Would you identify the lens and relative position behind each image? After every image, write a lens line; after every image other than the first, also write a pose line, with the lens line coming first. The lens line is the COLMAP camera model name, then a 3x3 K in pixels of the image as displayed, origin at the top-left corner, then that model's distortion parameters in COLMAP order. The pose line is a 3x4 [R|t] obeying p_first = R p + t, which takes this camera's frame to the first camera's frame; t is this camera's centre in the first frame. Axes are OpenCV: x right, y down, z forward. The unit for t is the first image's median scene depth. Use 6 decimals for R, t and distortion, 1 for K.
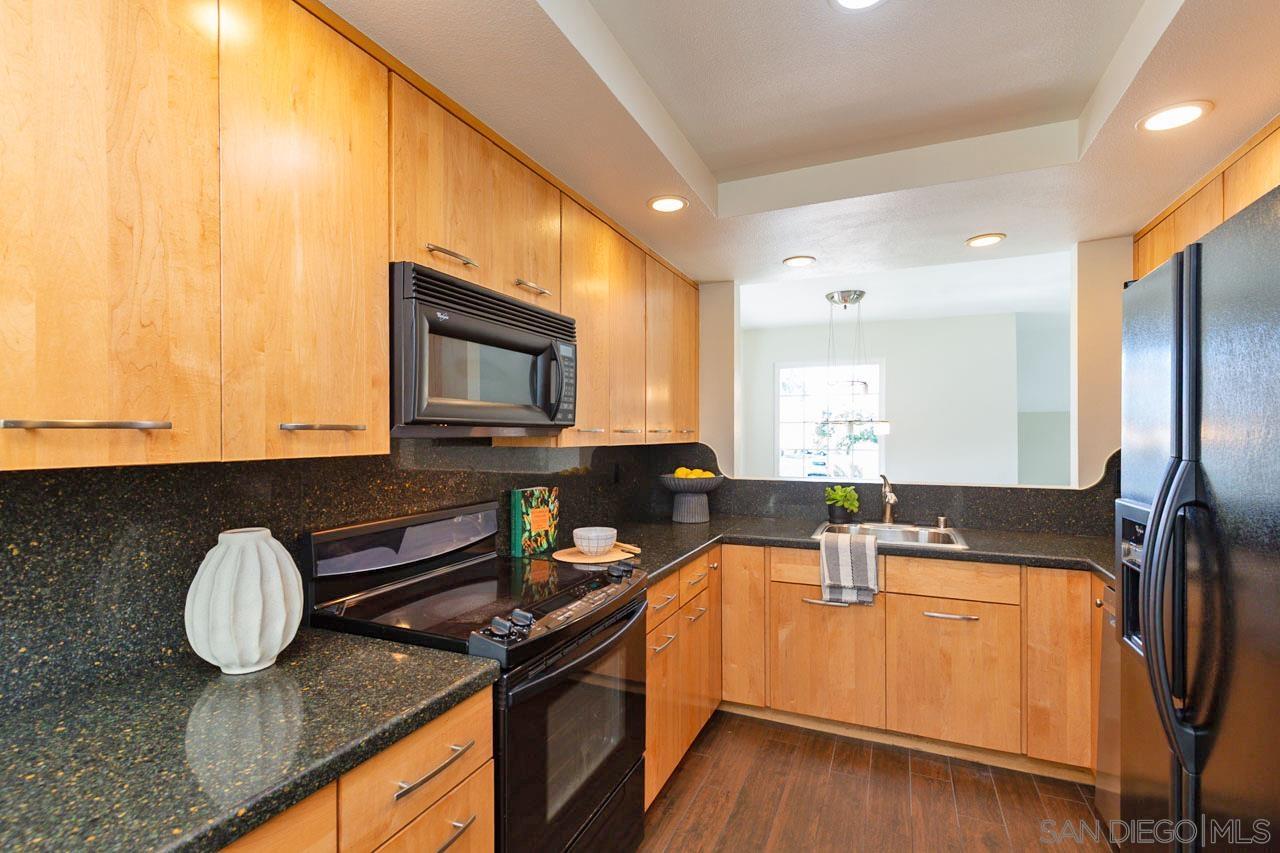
lens RADIAL K [[577.7, 0, 640.7], [0, 577.7, 434.1], [0, 0, 1]] dist [0.003421, 0.000508]
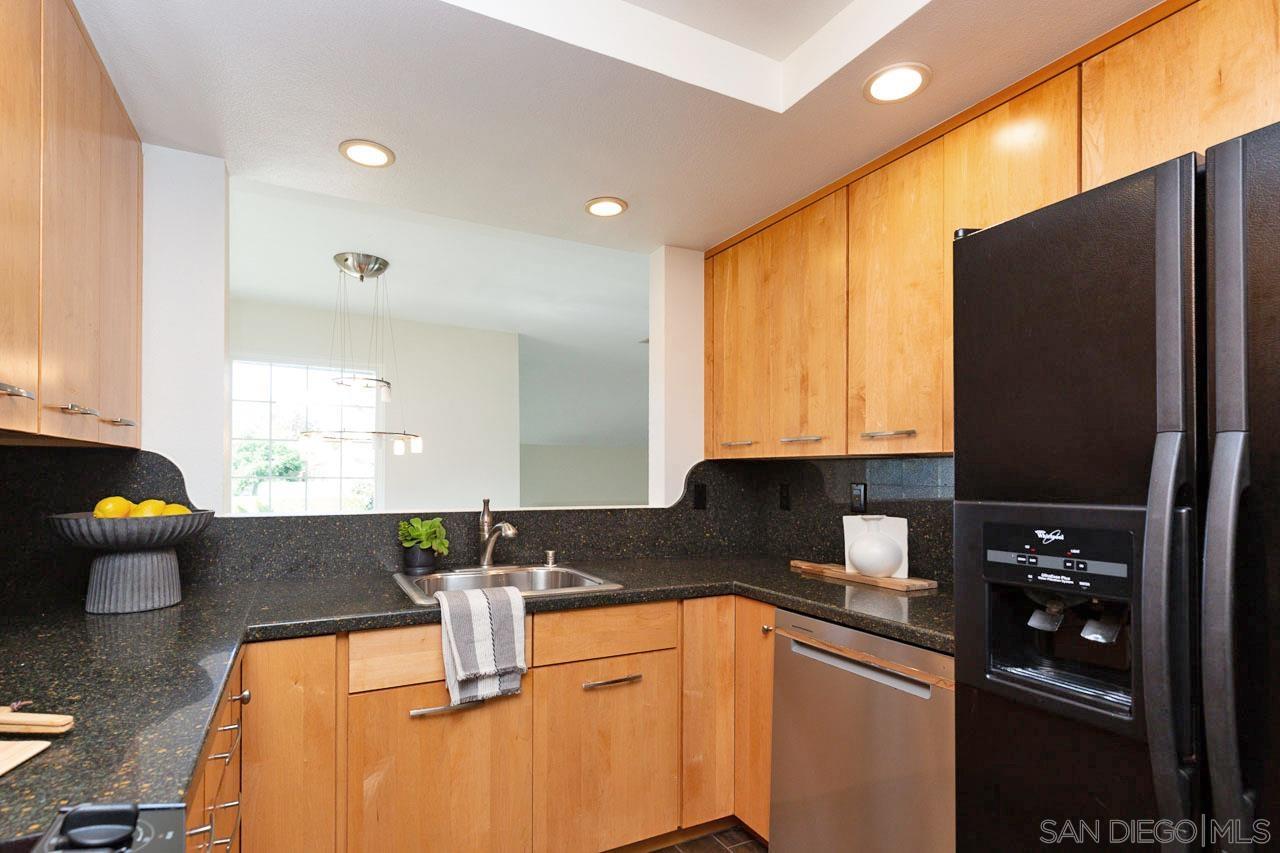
lens RADIAL K [[614.4, 0, 609.7], [0, 614.4, 473.2], [0, 0, 1]] dist [-0.000700, -0.000204]
pose [[0.641249, 0.007206, 0.767299, -0.064943], [-0.008562, 0.999961, -0.002236, 0.043044], [-0.767285, -0.005136, 0.641285, 0.435541]]
